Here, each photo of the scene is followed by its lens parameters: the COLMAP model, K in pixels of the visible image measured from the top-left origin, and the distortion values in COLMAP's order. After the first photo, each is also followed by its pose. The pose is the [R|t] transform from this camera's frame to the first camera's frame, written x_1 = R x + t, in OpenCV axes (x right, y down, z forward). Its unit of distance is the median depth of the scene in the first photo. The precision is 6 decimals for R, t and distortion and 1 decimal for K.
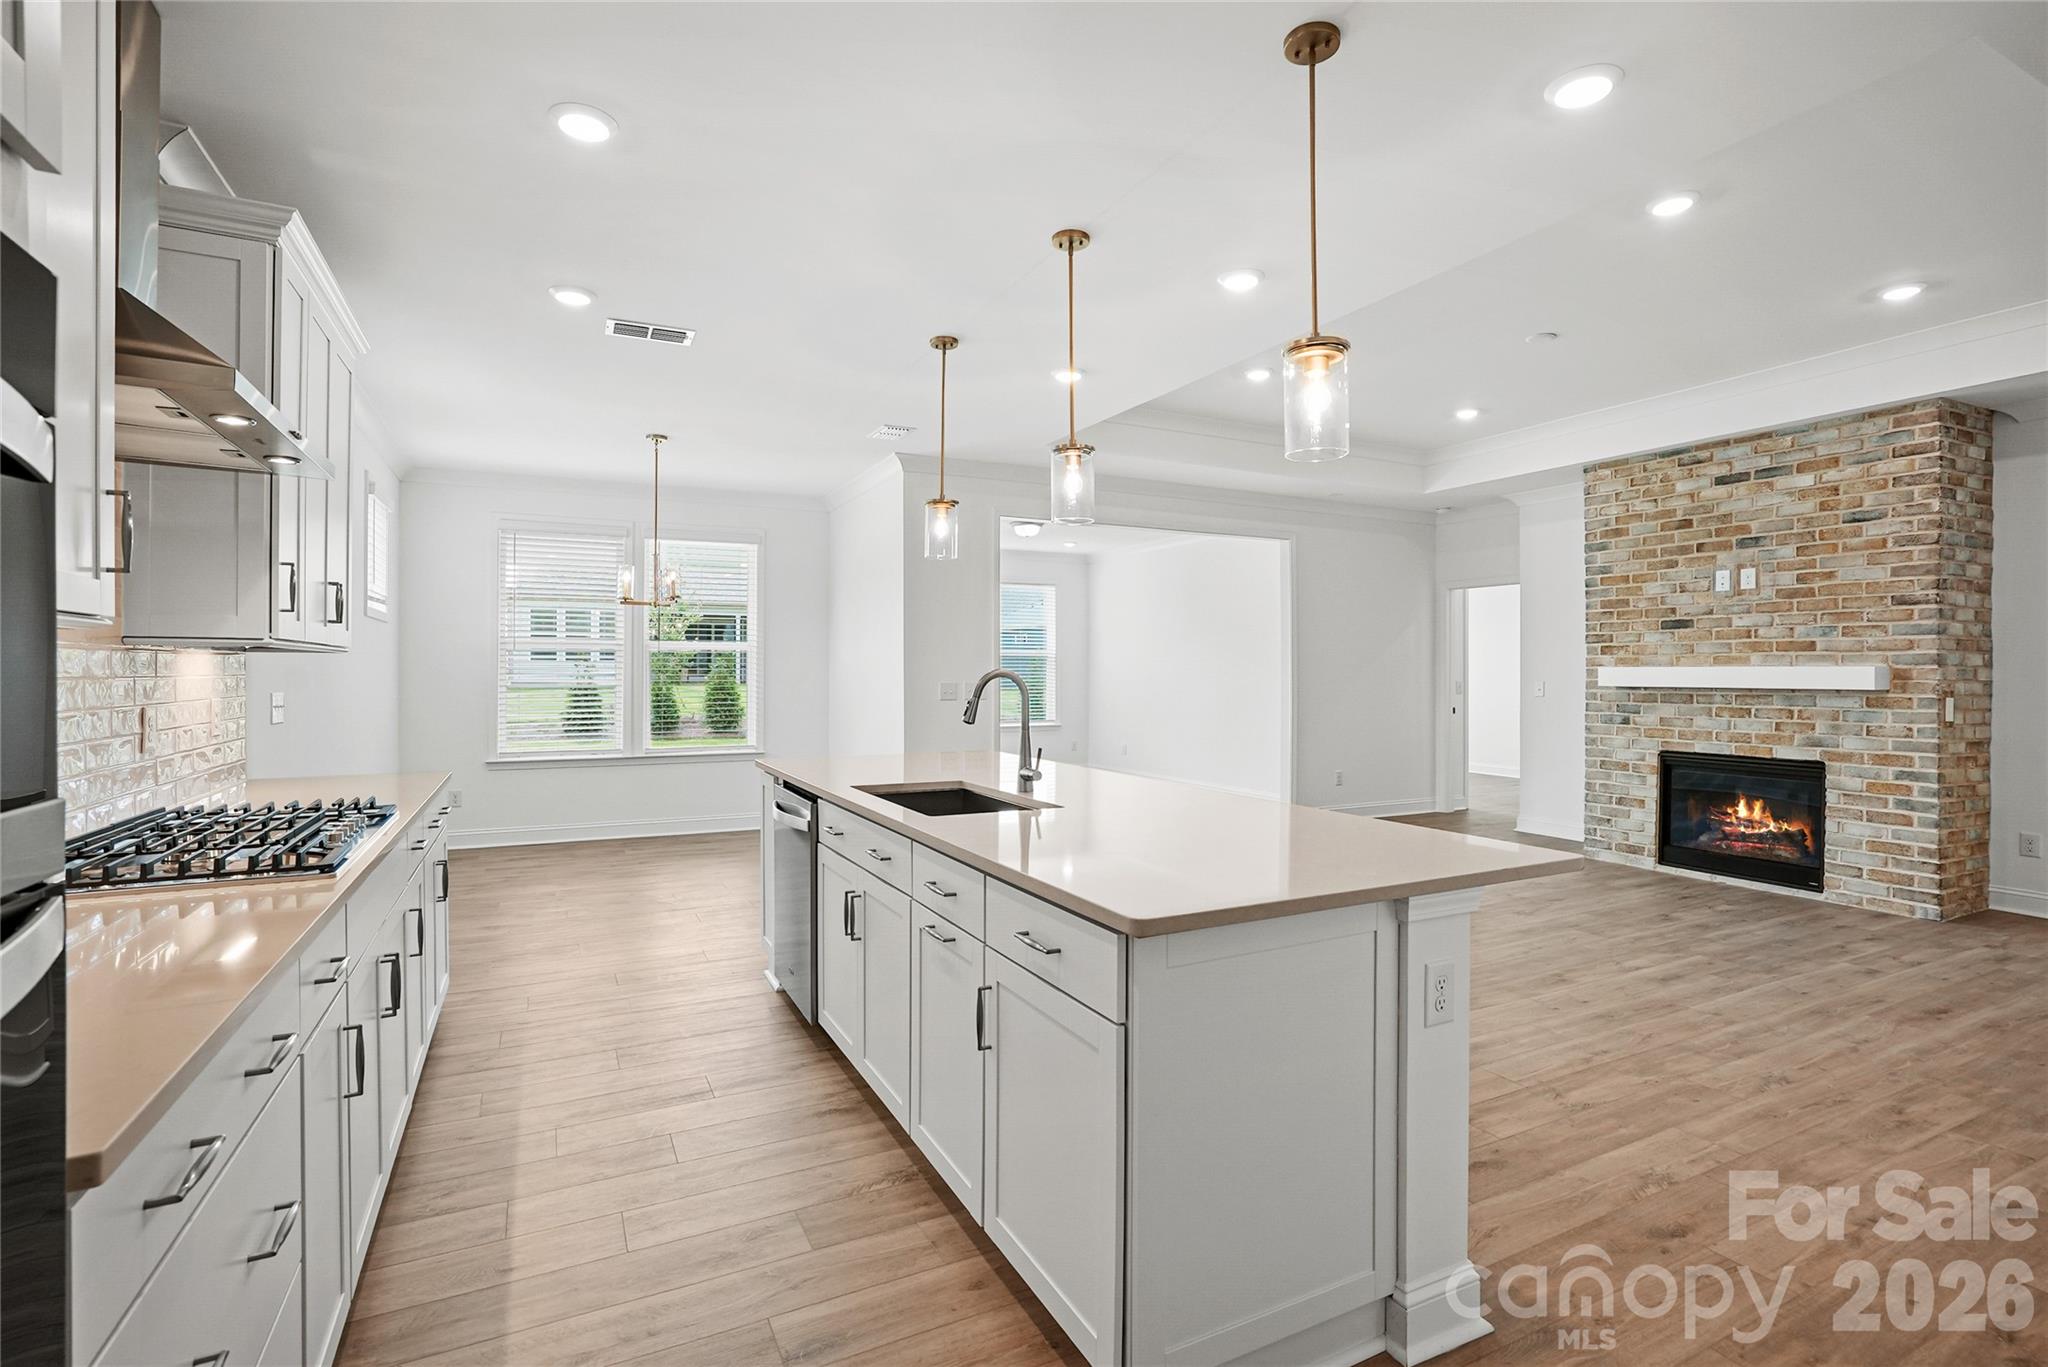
lens RADIAL K [[959.0, 0, 1016.8], [0, 959.0, 677.7], [0, 0, 1]] dist [-0.028871, 0.016048]
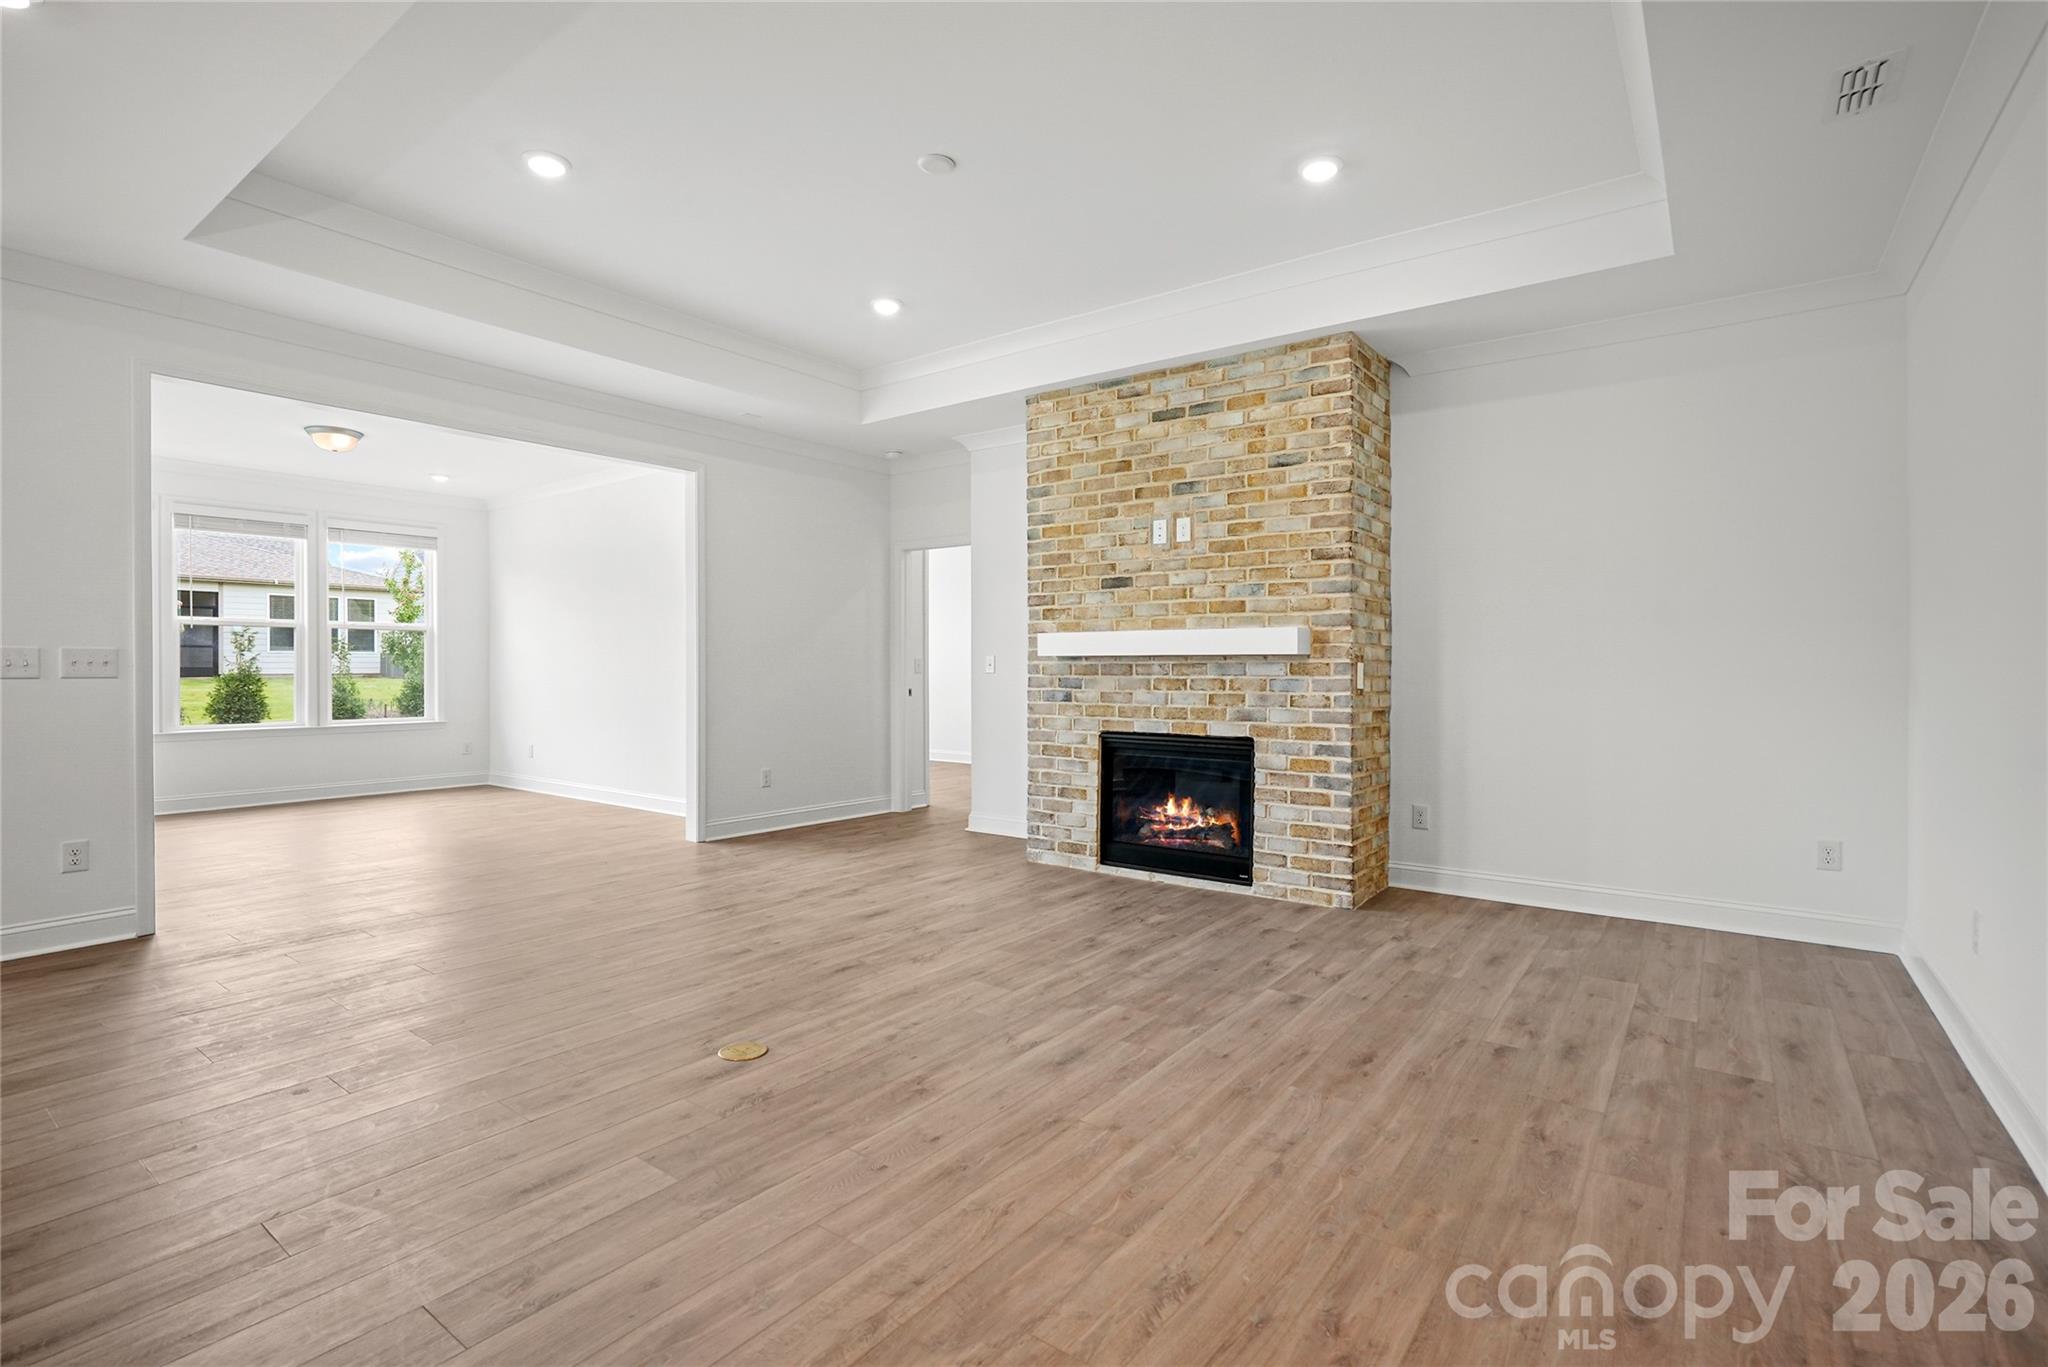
lens RADIAL K [[959.0, 0, 1017.1], [0, 959.0, 677.1], [0, 0, 1]] dist [-0.028871, 0.016048]
pose [[0.898029, -0.005303, 0.439904, 0.275497], [0.003926, 0.999984, 0.004039, 0.029160], [-0.439919, -0.001900, 0.898036, 0.309572]]
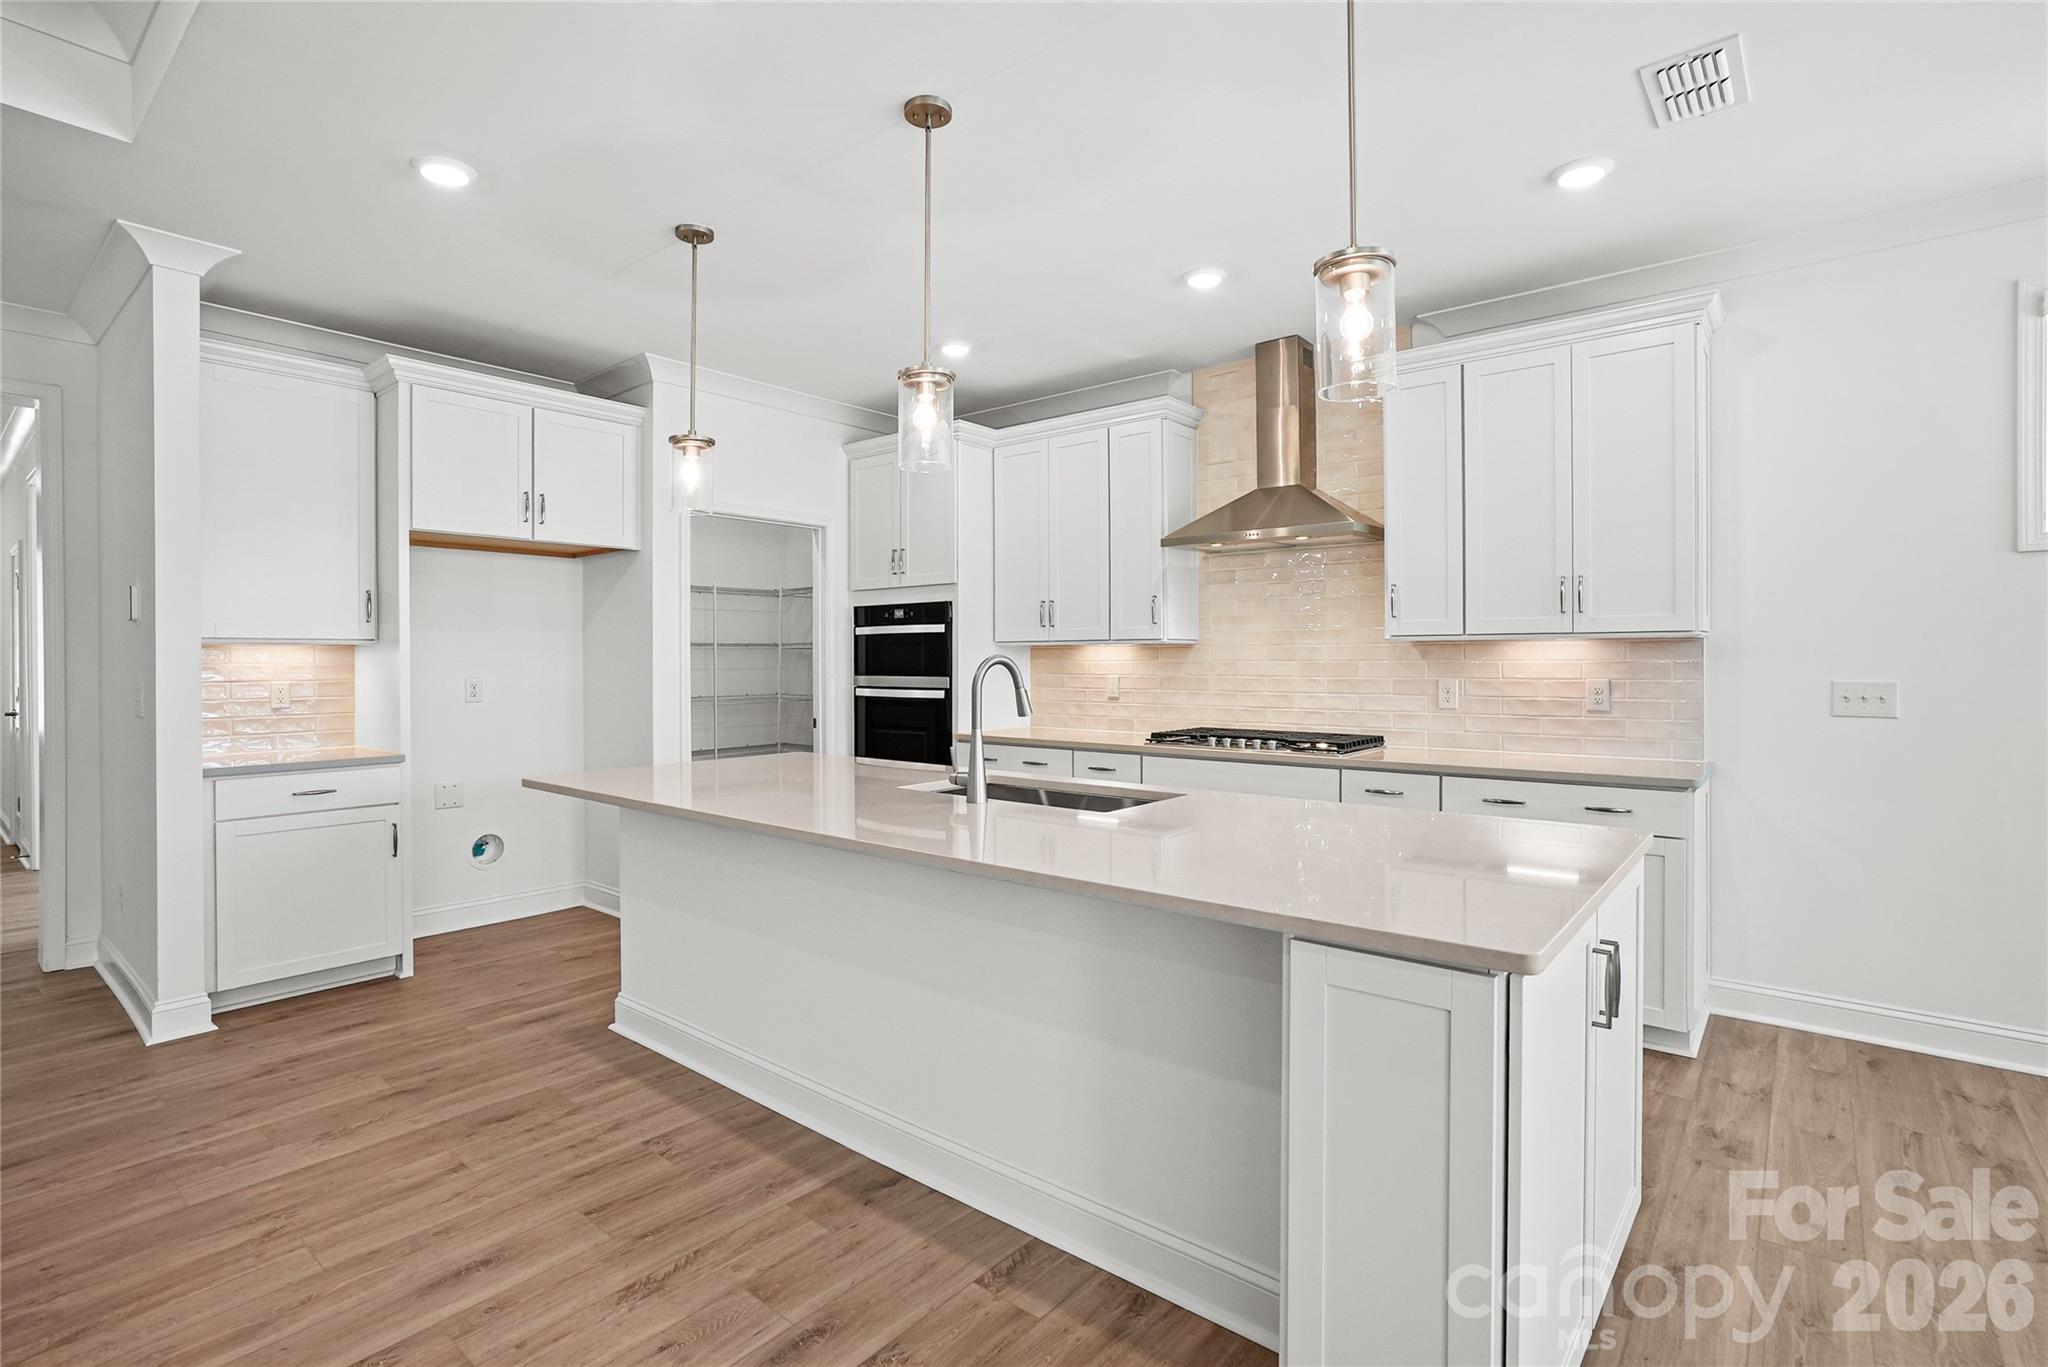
lens RADIAL K [[959.0, 0, 1019.4], [0, 959.0, 654.5], [0, 0, 1]] dist [-0.028871, 0.016048]
pose [[-0.916074, 0.002182, -0.401004, 0.189866], [0.000493, 0.999991, 0.004316, -0.007141], [0.401009, 0.003756, -0.916066, 1.090113]]
